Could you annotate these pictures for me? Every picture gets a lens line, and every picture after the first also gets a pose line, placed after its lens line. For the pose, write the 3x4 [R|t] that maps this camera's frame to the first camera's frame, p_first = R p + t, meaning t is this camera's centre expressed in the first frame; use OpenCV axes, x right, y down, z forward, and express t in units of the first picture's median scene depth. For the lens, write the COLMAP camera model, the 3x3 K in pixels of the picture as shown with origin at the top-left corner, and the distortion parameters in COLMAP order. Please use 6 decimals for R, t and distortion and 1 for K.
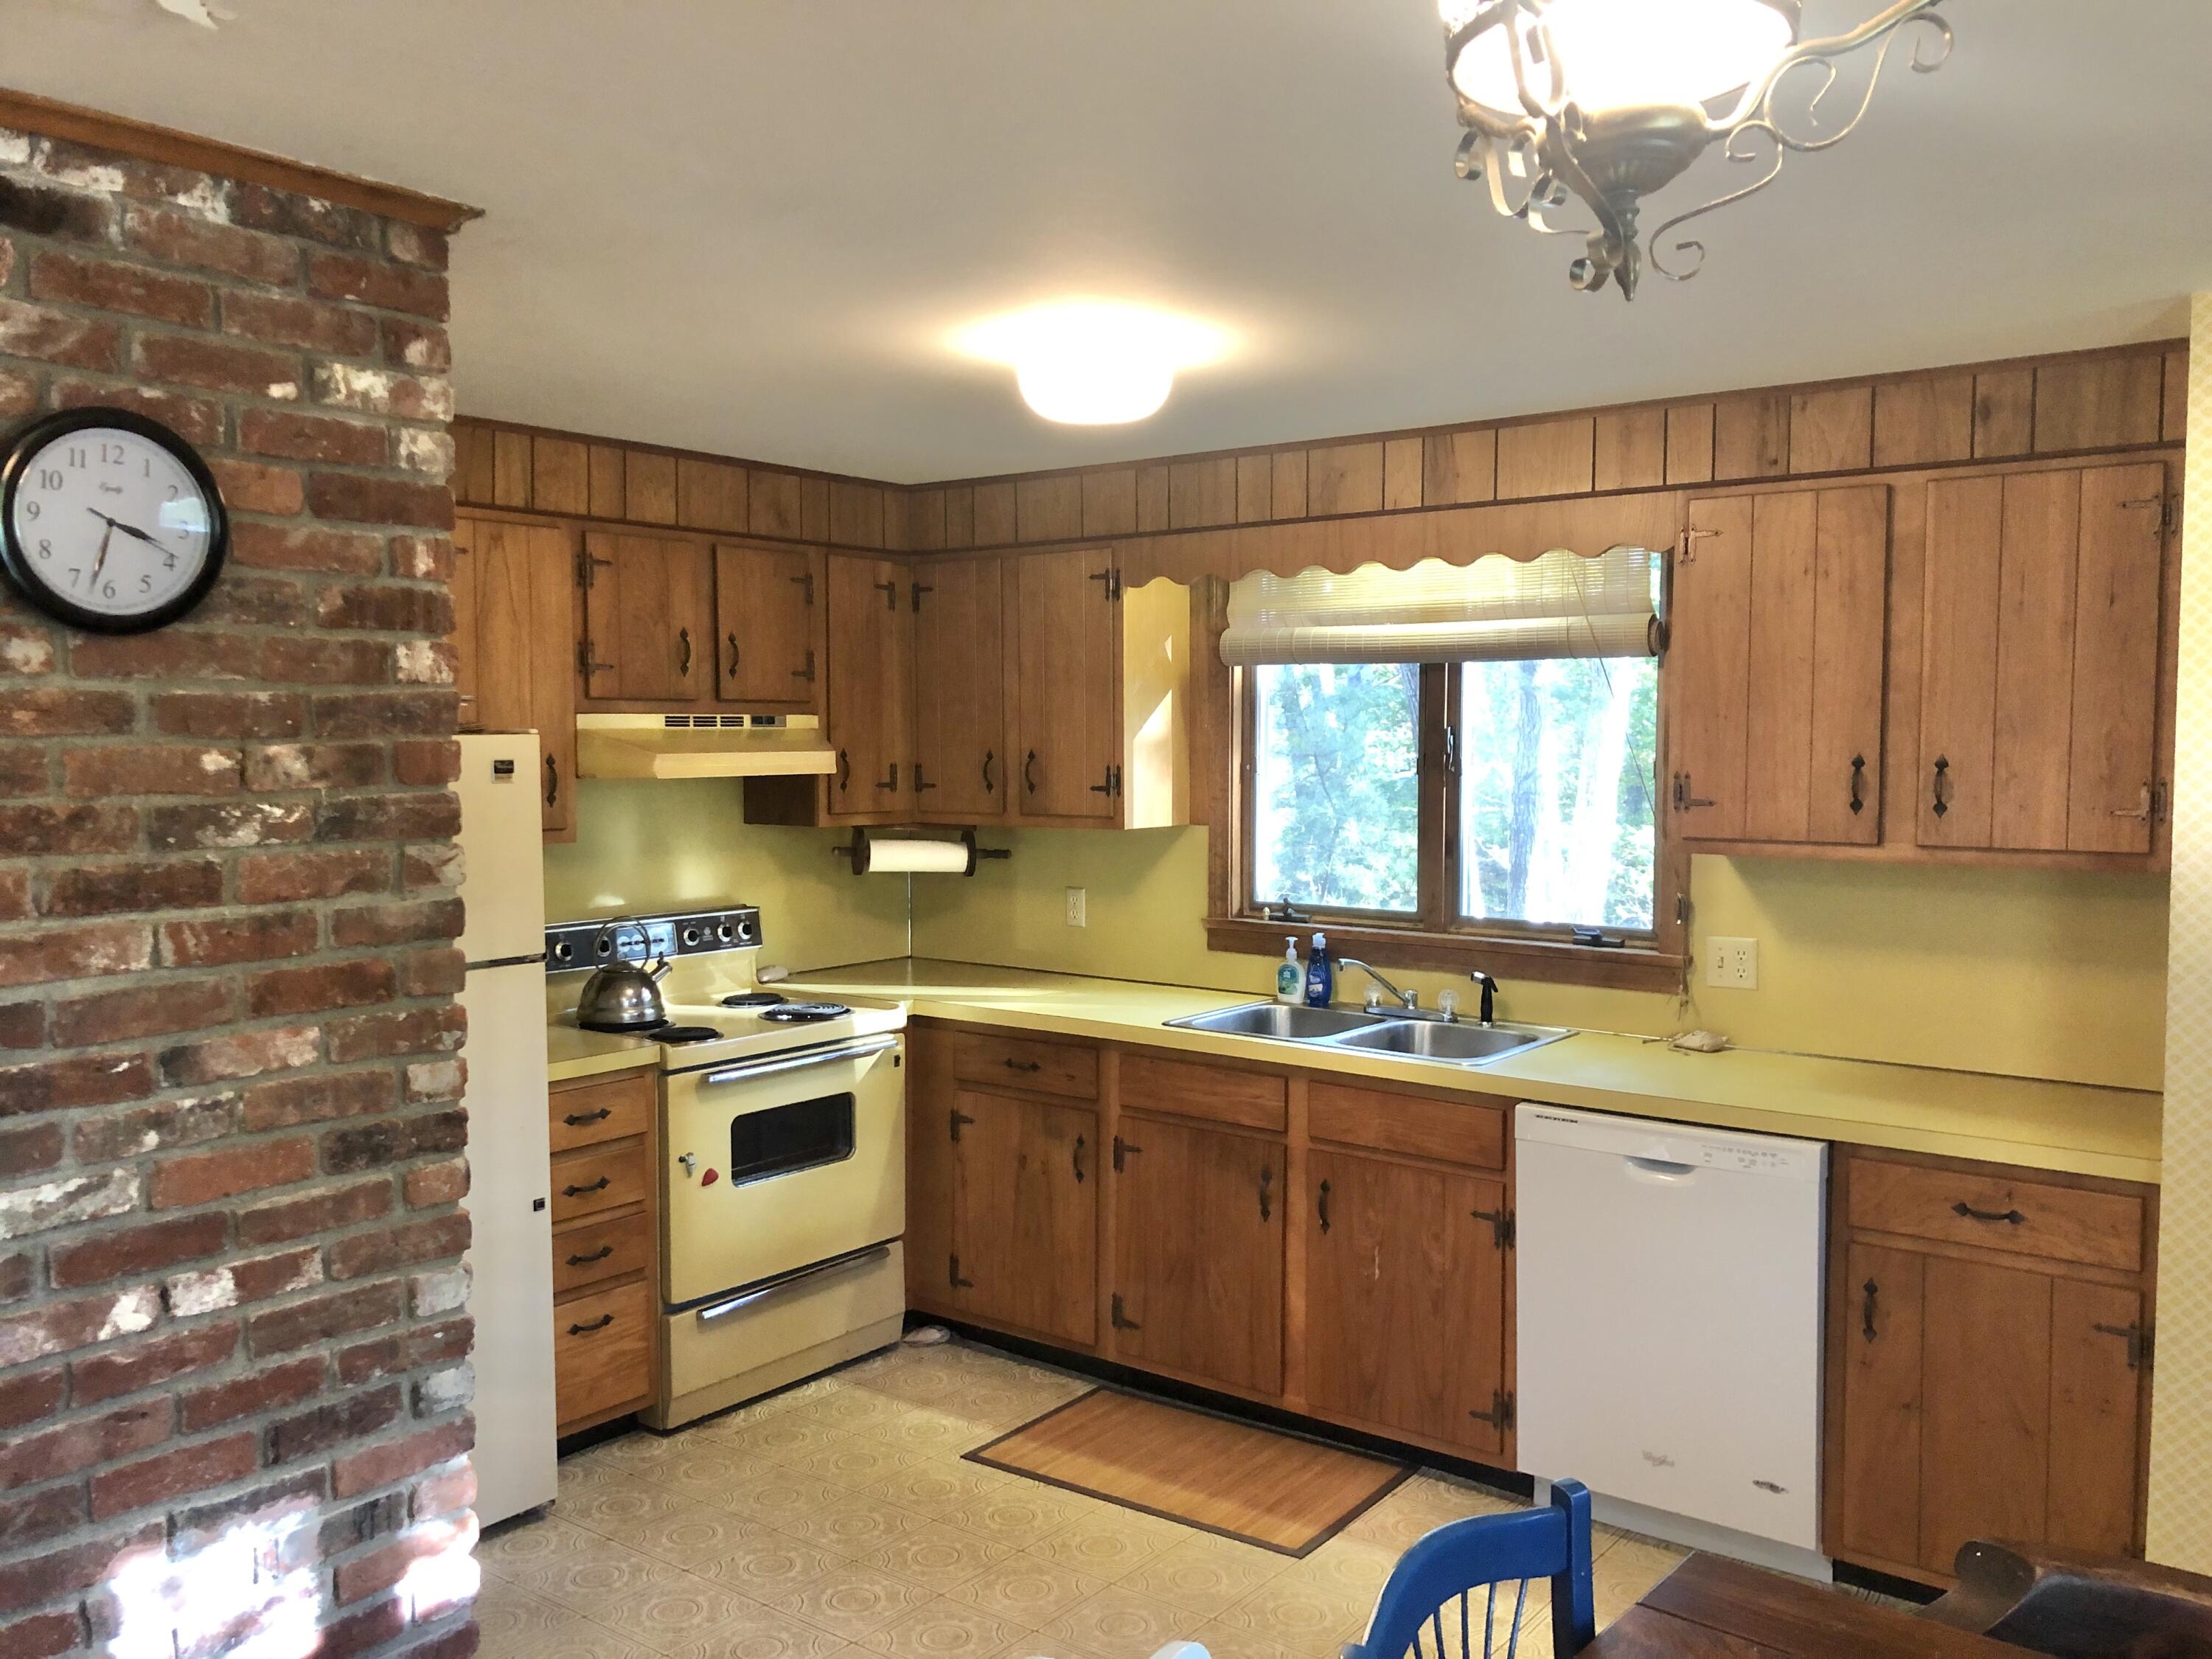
lens RADIAL K [[1813.7, 0, 1105.3], [0, 1813.7, 816.3], [0, 0, 1]] dist [0.044614, -0.053836]
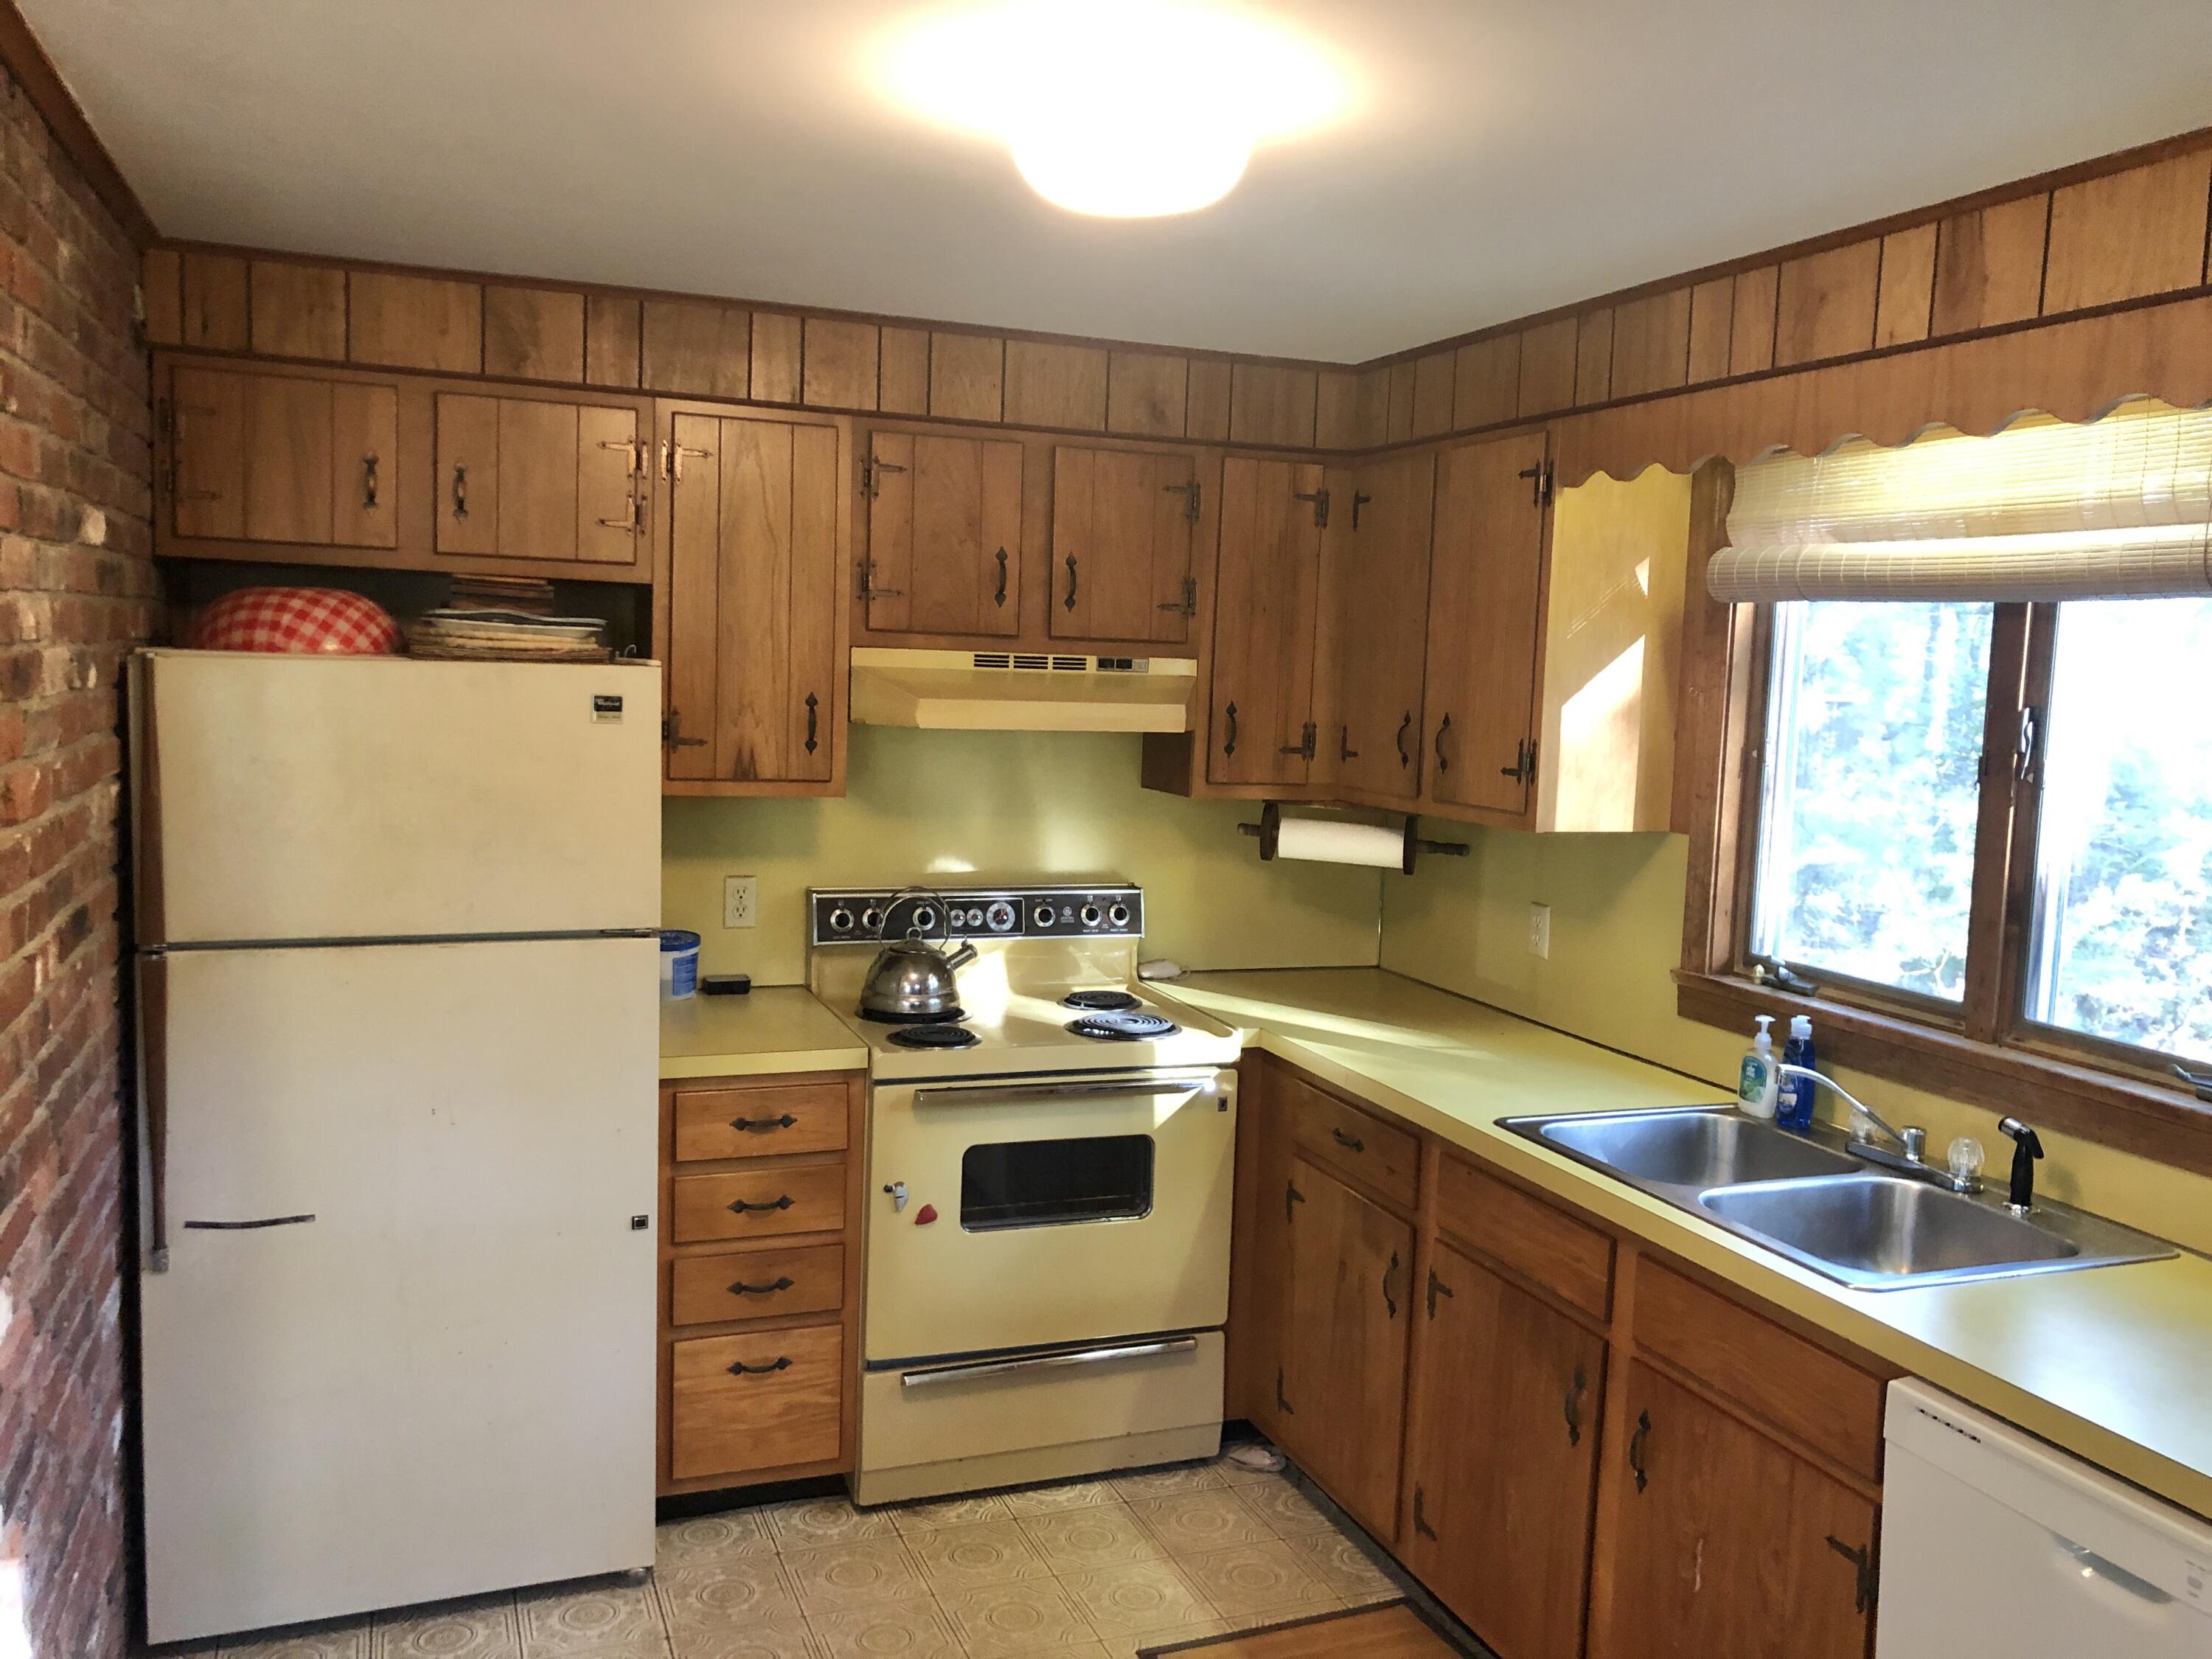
lens RADIAL K [[1813.7, 0, 1119.4], [0, 1813.7, 808.0], [0, 0, 1]] dist [0.044614, -0.053836]
pose [[0.854252, 0.074308, -0.514521, 0.259847], [-0.060930, 0.997221, 0.042861, -0.025019], [0.516277, -0.005264, 0.856406, 0.336183]]
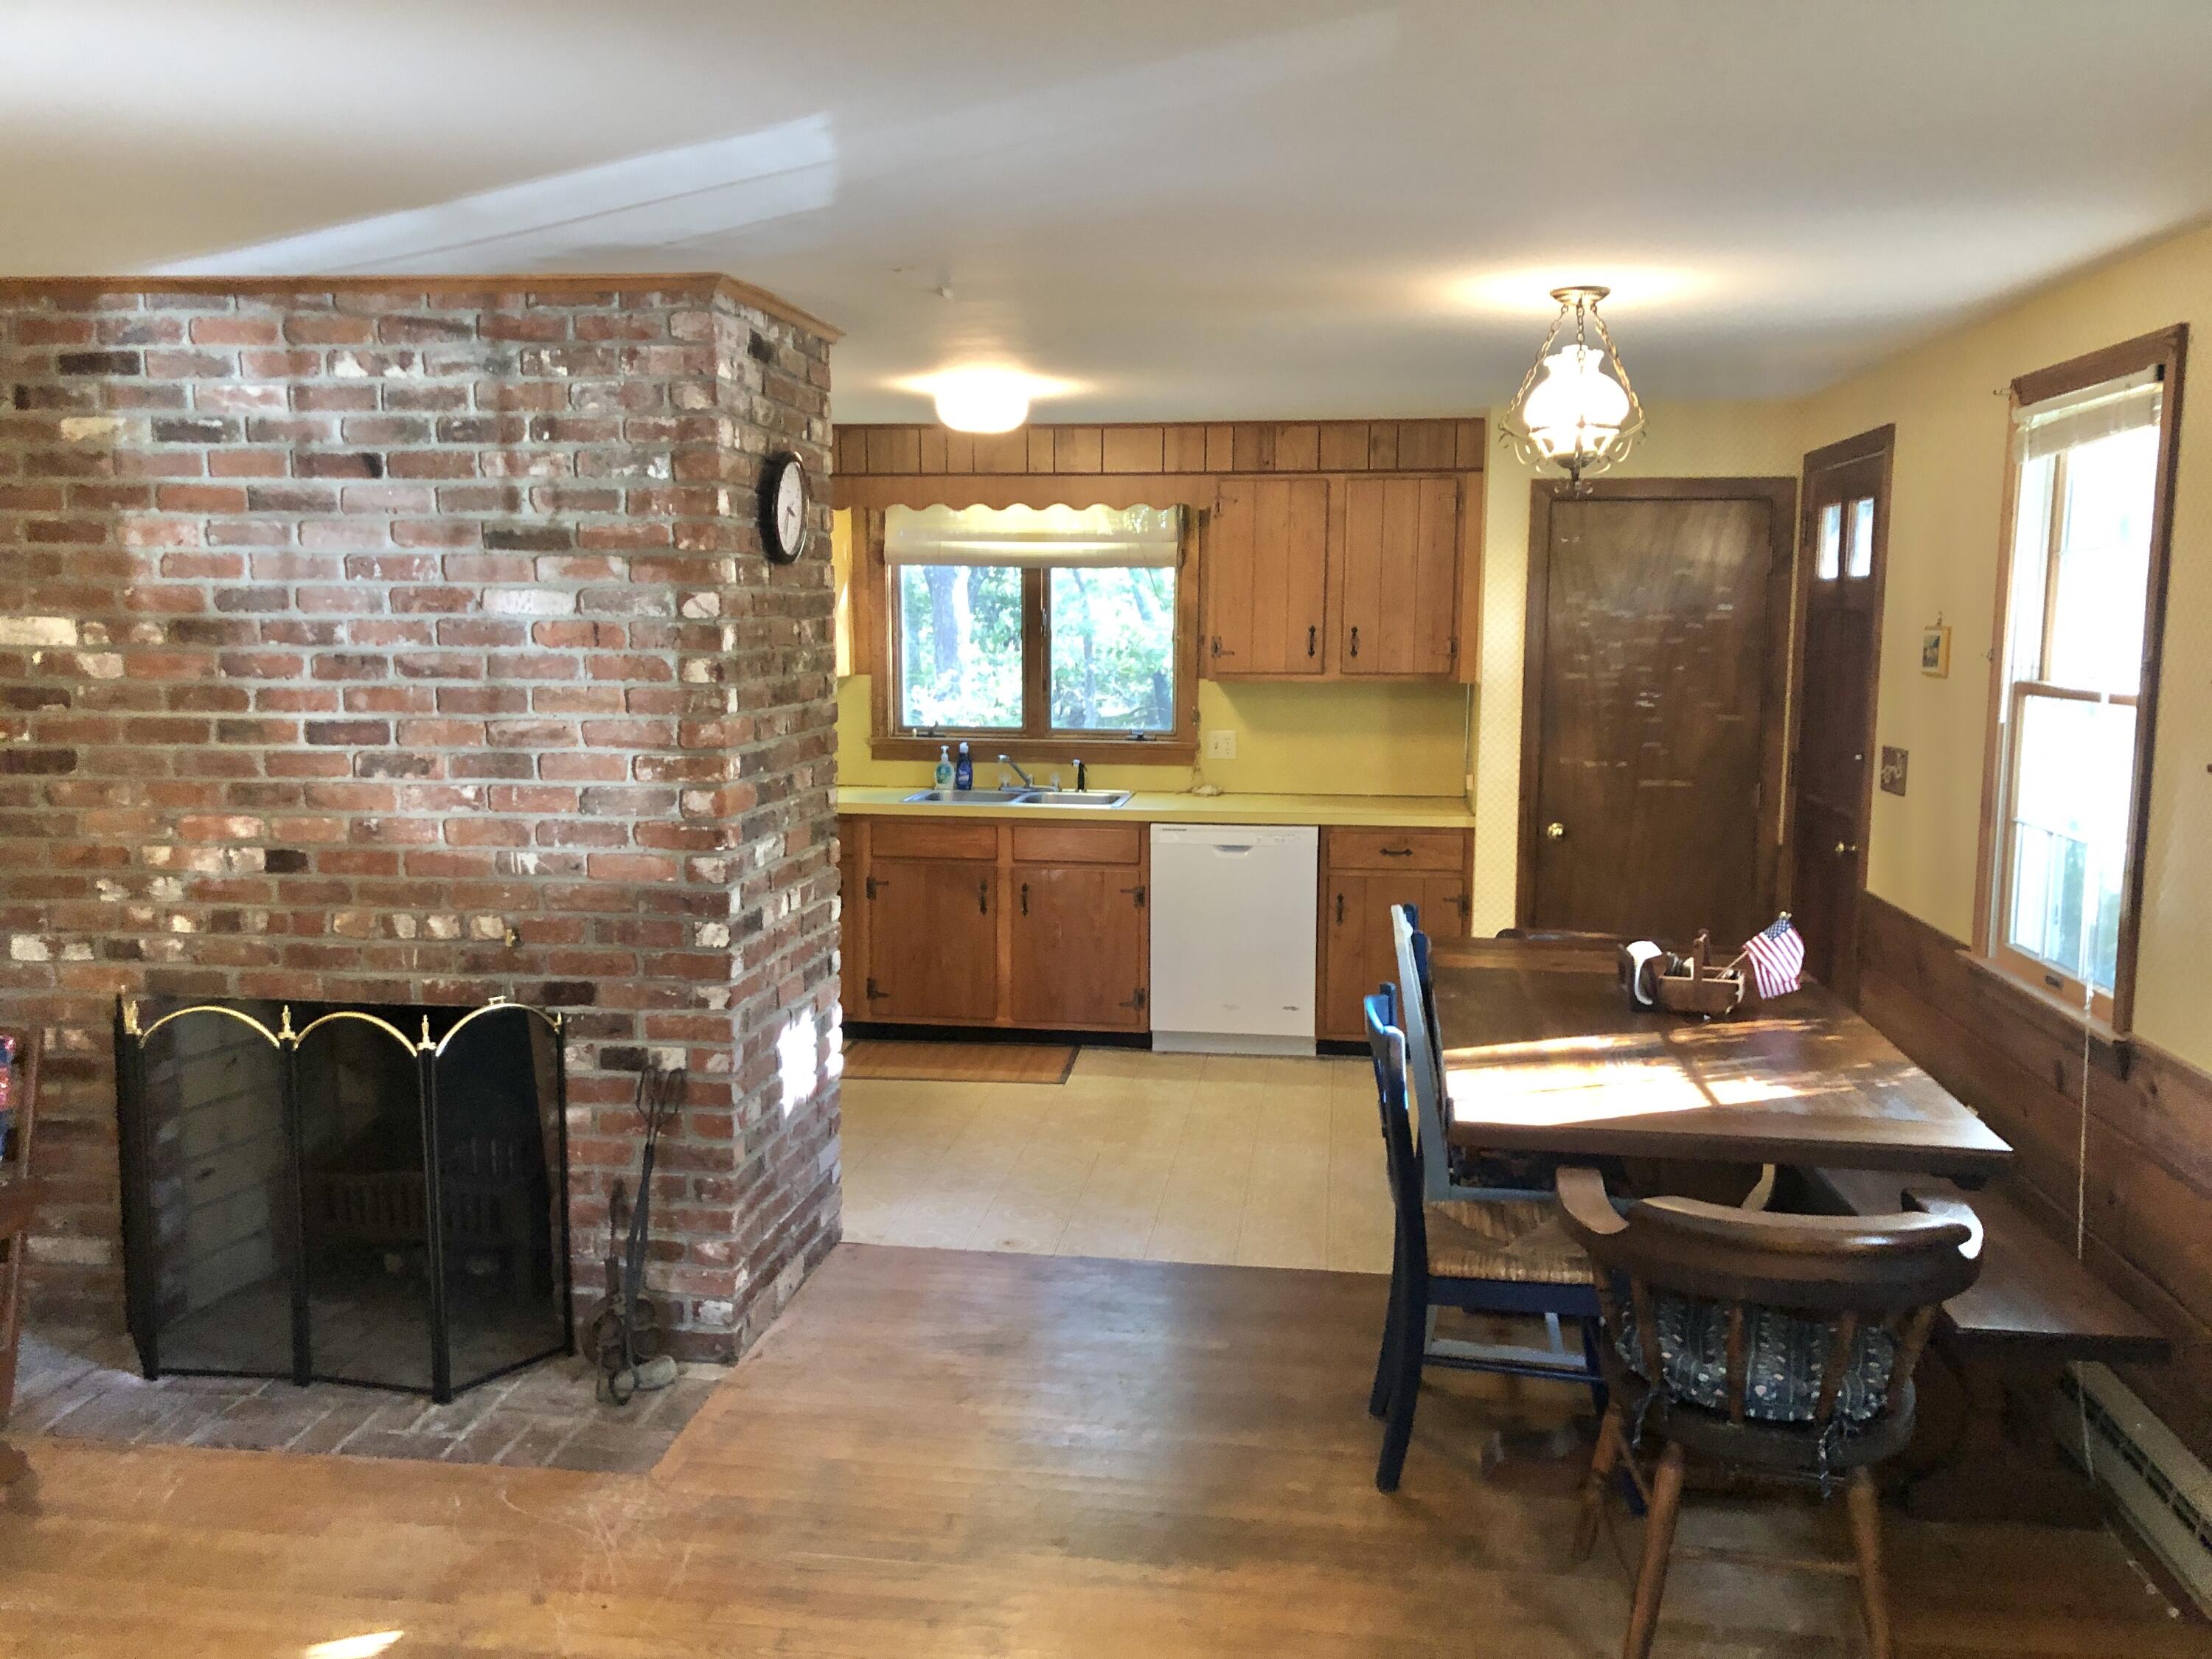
lens RADIAL K [[1813.7, 0, 1084.1], [0, 1813.7, 839.6], [0, 0, 1]] dist [0.044614, -0.053836]
pose [[0.869839, -0.059436, 0.489742, -0.600229], [0.020050, 0.996155, 0.085284, 0.018258], [-0.492927, -0.064364, 0.867686, -0.431281]]
